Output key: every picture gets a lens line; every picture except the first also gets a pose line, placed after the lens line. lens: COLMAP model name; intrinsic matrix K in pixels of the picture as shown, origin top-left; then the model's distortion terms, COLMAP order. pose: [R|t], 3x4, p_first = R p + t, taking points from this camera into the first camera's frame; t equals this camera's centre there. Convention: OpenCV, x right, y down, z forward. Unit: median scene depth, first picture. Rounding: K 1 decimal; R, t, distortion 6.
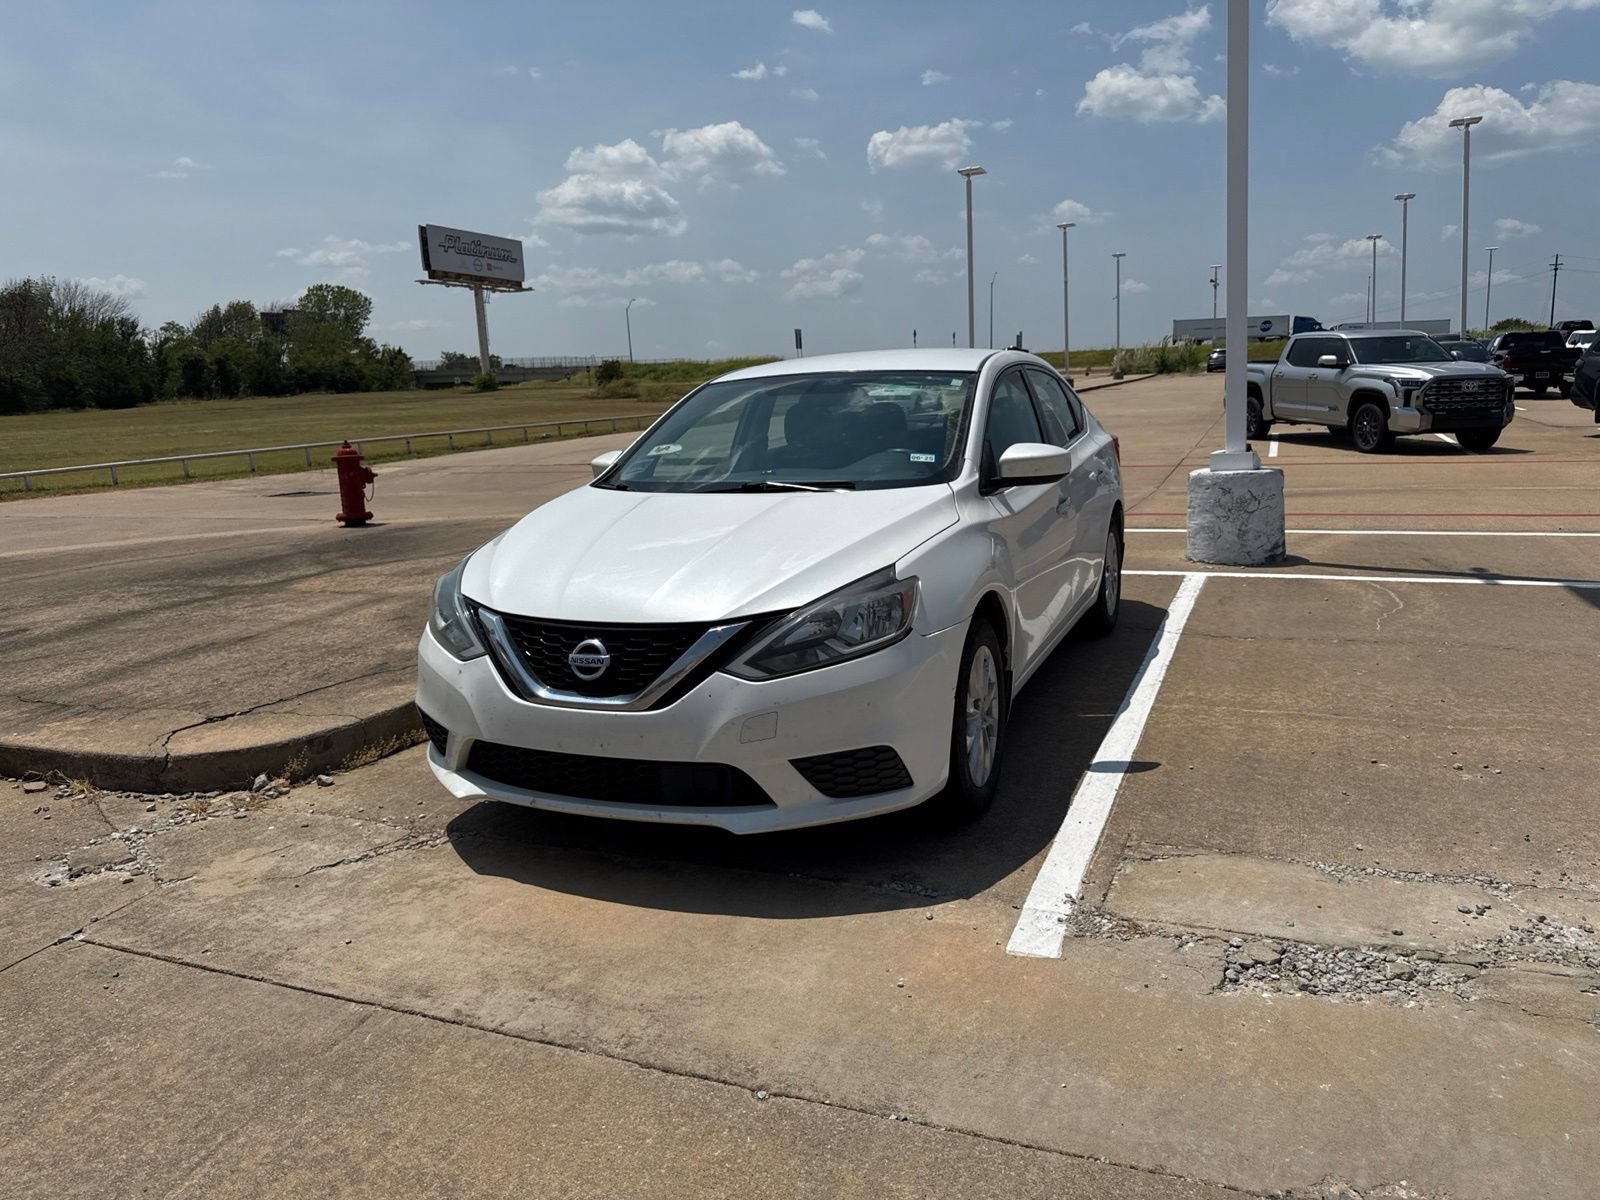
lens RADIAL K [[1136.6, 0, 804.5], [0, 1136.6, 582.4], [0, 0, 1]] dist [0.022110, -0.028502]
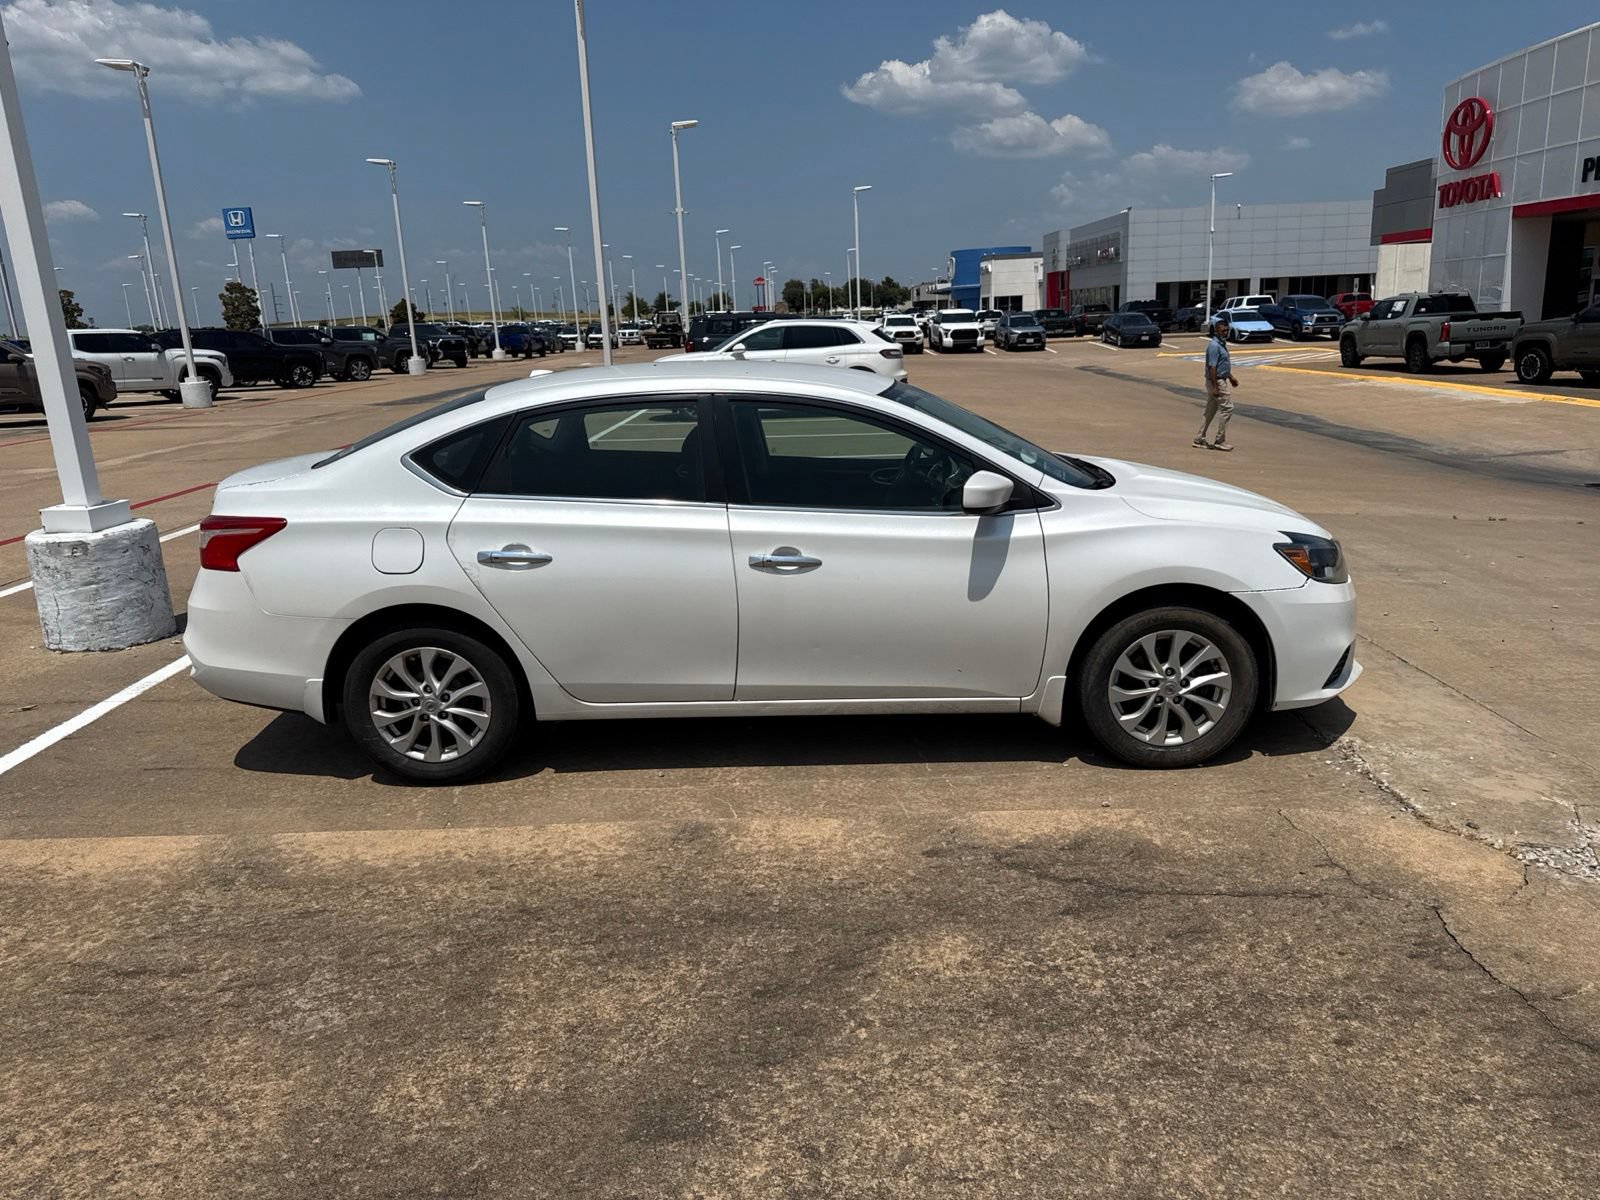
lens RADIAL K [[1141.4, 0, 798.0], [0, 1141.4, 592.4], [0, 0, 1]] dist [0.027690, -0.034621]
pose [[-0.378911, -0.164998, 0.910605, -1.303718], [0.199785, 0.946190, 0.254578, -0.395690], [-0.903611, 0.278388, -0.325558, 2.051225]]
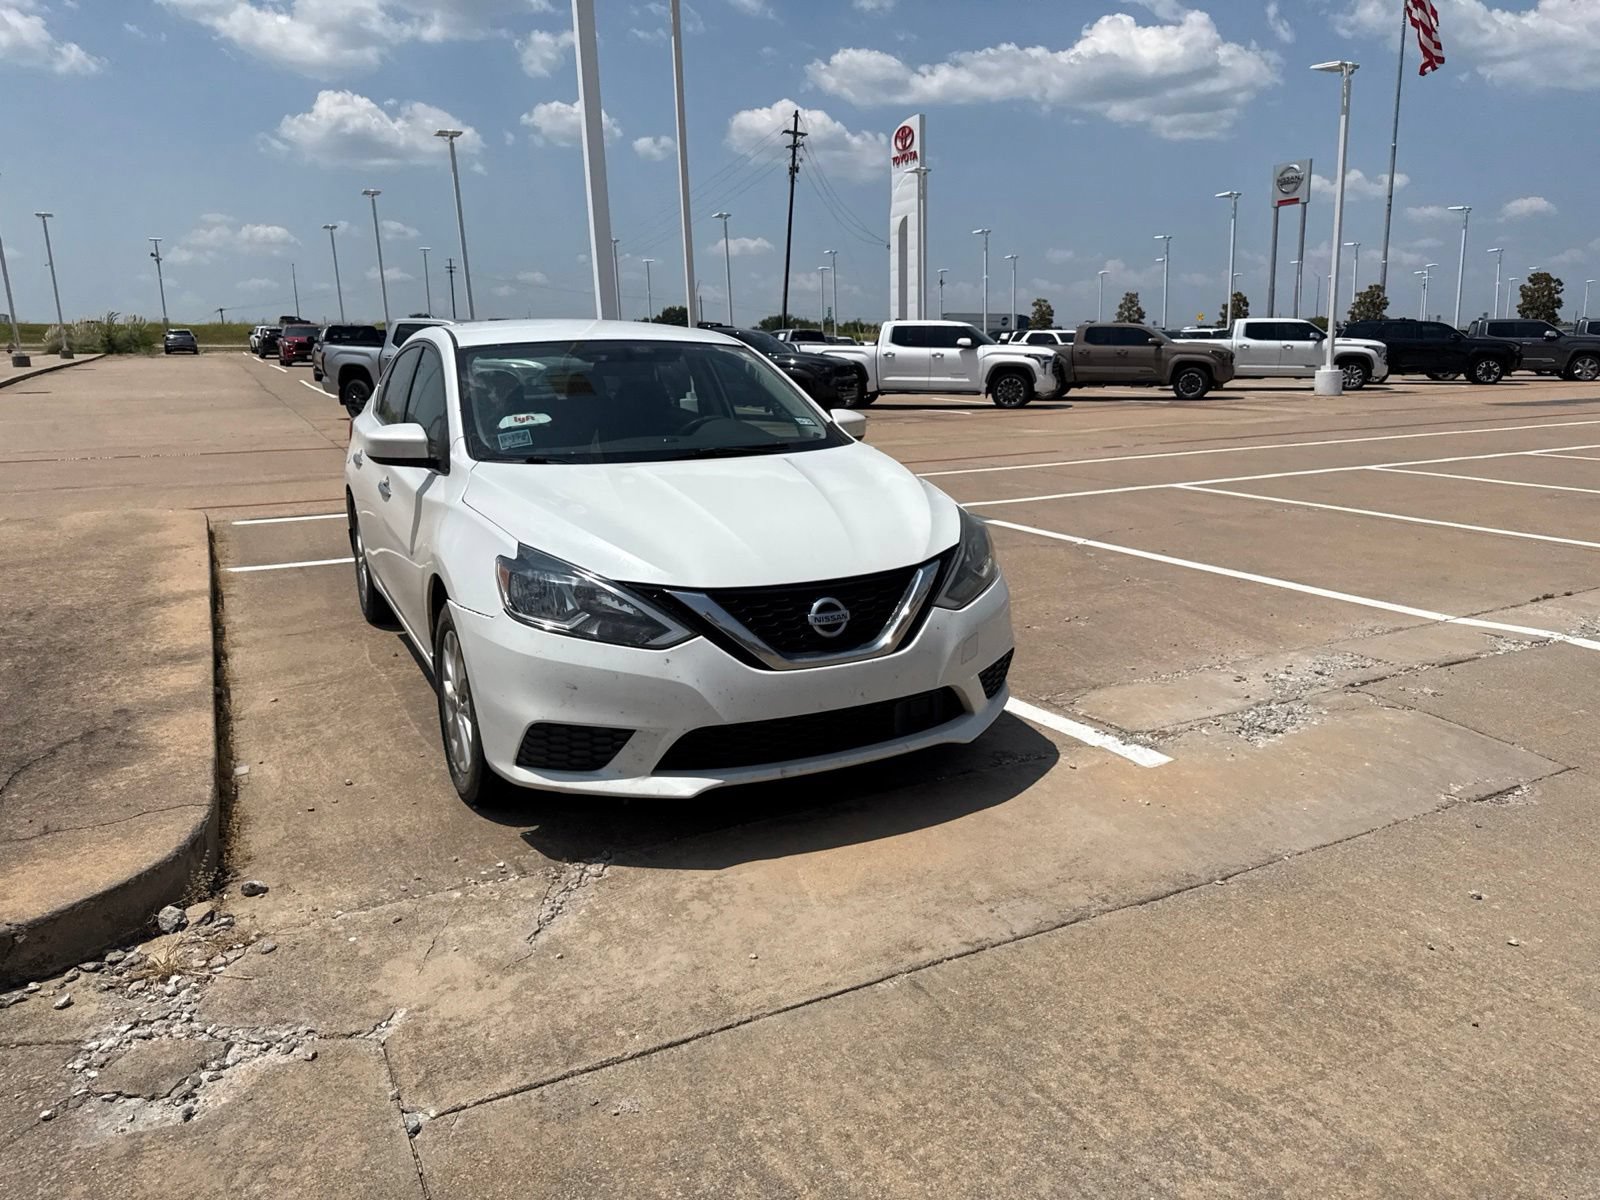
lens RADIAL K [[1136.6, 0, 804.5], [0, 1136.6, 582.4], [0, 0, 1]] dist [0.022110, -0.028502]
pose [[0.644825, -0.124392, 0.754140, -0.904063], [0.115317, 0.991207, 0.064893, -0.029485], [-0.755581, 0.045121, 0.653499, 0.327046]]
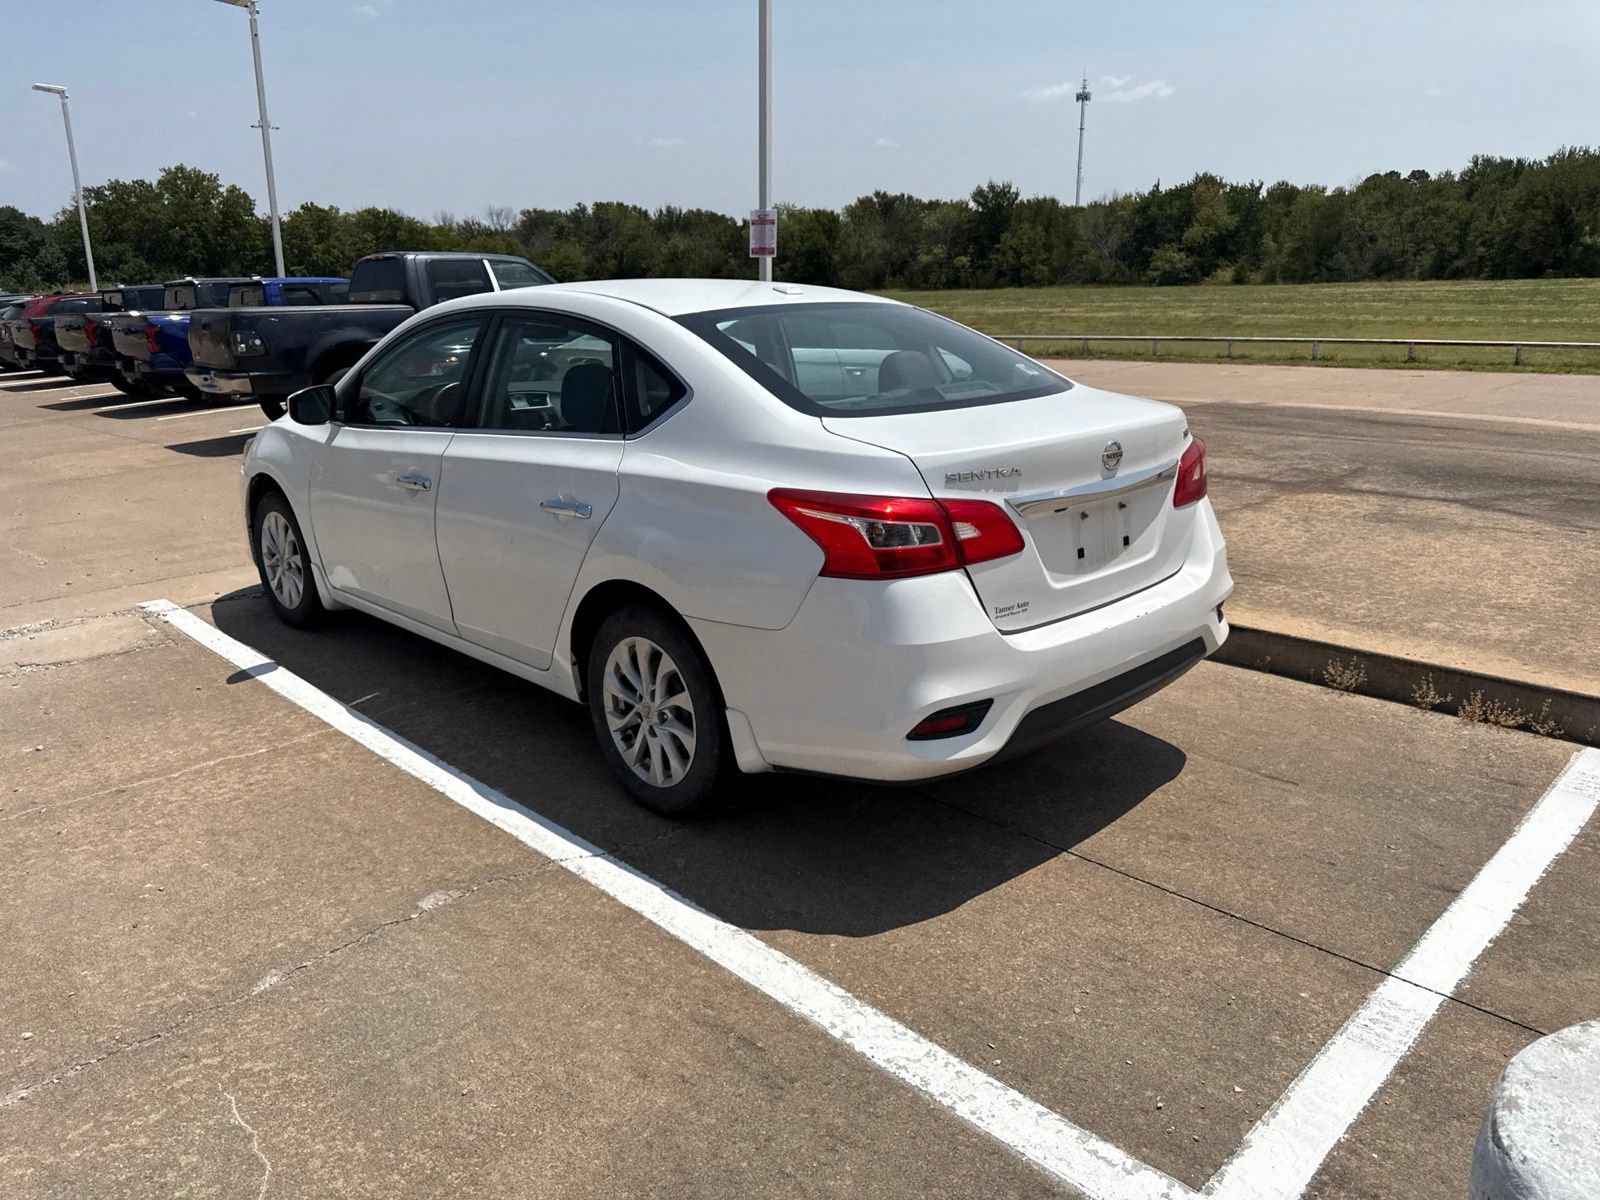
lens RADIAL K [[1131.0, 0, 821.8], [0, 1131.0, 593.3], [0, 0, 1]] dist [0.018817, -0.022278]
pose [[-0.373704, 0.291816, -0.880448, 1.274298], [-0.127224, 0.924123, 0.360291, -0.484274], [0.918781, 0.246657, -0.308223, 2.250161]]
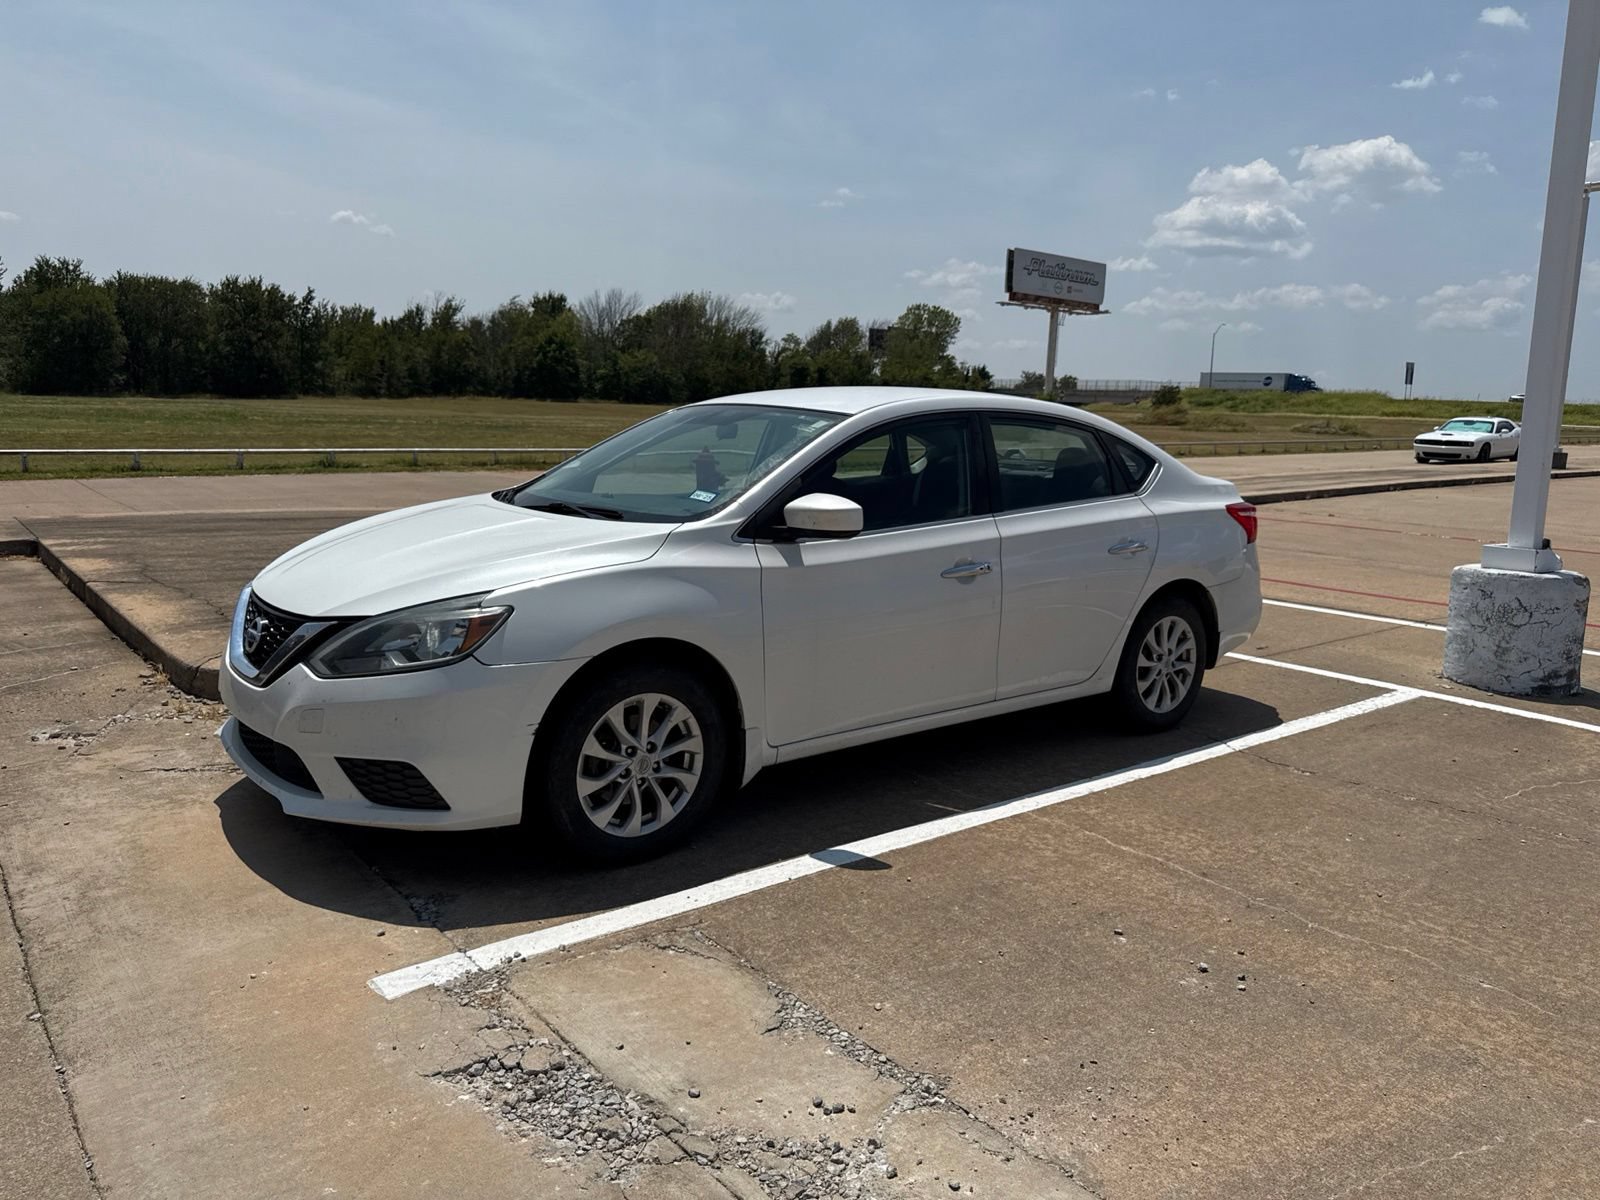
lens RADIAL K [[1133.0, 0, 806.2], [0, 1133.0, 591.4], [0, 0, 1]] dist [0.029230, -0.037351]
pose [[0.878624, 0.142558, -0.455737, 0.755754], [-0.147386, 0.988759, 0.025143, -0.079200], [0.454199, 0.045078, 0.889759, 0.216735]]
